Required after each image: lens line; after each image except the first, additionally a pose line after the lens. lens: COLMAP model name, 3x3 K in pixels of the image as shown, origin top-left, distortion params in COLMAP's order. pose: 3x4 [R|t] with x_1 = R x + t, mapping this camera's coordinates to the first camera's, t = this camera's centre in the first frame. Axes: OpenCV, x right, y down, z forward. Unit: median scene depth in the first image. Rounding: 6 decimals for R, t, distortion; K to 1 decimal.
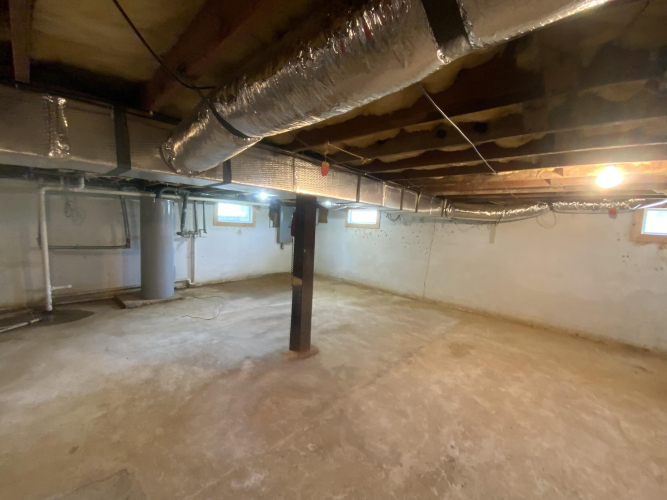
lens RADIAL K [[271.8, 0, 333.6], [0, 271.8, 252.9], [0, 0, 1]] dist [0.001089, -0.000095]
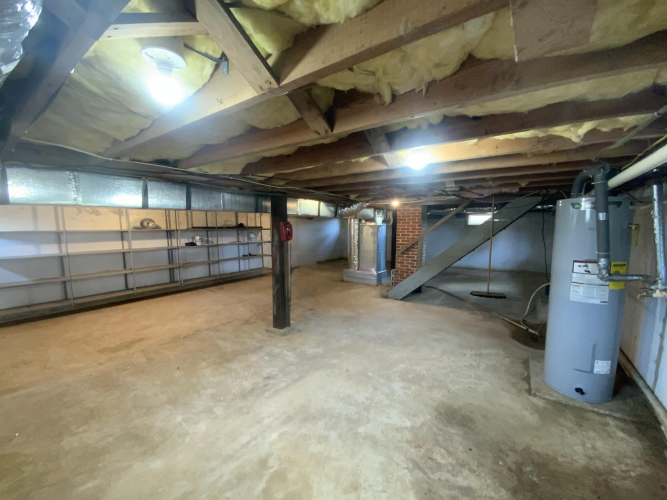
lens RADIAL K [[271.8, 0, 332.8], [0, 271.8, 252.4], [0, 0, 1]] dist [0.001089, -0.000095]
pose [[-0.990101, -0.035732, -0.135731, -0.164468], [-0.062463, 0.978184, 0.198128, -0.241439], [0.125690, 0.204645, -0.970733, 2.034438]]
